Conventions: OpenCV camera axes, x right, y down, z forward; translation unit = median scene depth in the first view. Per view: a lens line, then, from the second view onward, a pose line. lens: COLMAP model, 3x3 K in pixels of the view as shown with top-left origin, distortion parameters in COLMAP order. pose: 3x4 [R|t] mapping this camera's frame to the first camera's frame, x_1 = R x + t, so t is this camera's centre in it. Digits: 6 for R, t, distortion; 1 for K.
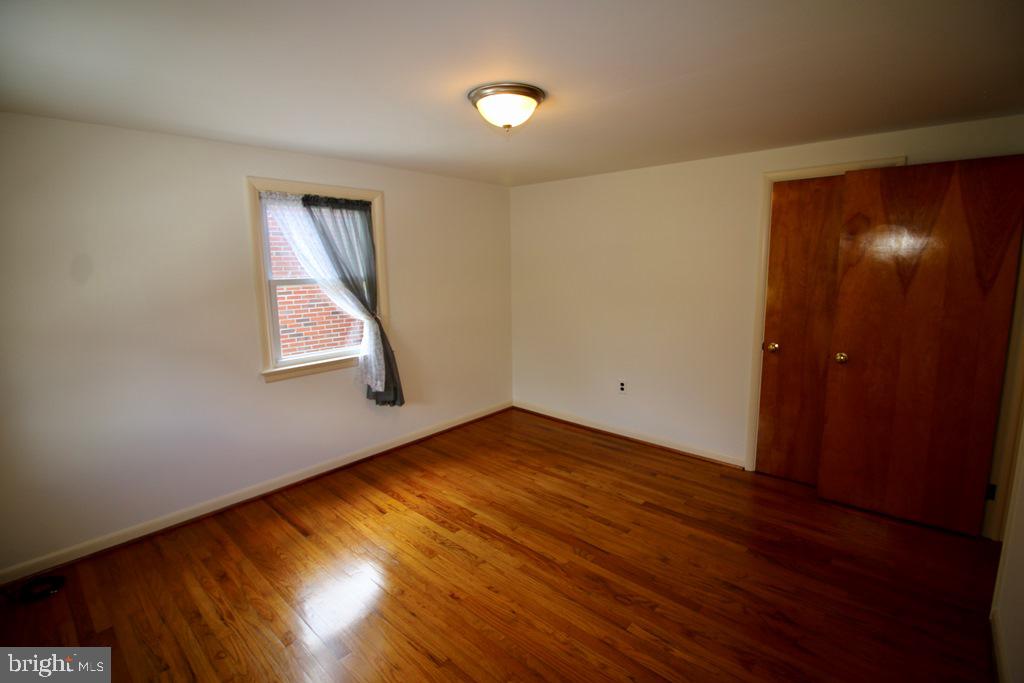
lens RADIAL K [[469.3, 0, 510.6], [0, 469.3, 328.6], [0, 0, 1]] dist [-0.000392, -0.013085]
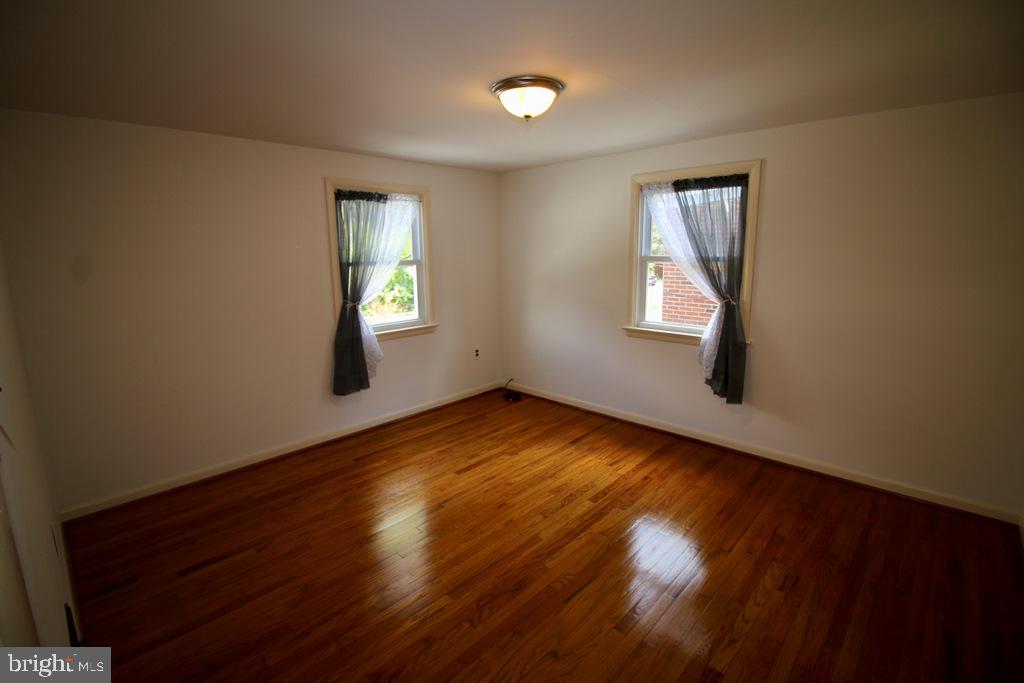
lens RADIAL K [[469.3, 0, 510.6], [0, 469.3, 328.6], [0, 0, 1]] dist [-0.000392, -0.013085]
pose [[-0.027203, 0.185731, -0.982224, 0.769756], [-0.130612, 0.973504, 0.187699, -0.107188], [0.991060, 0.133396, -0.002224, 0.697844]]
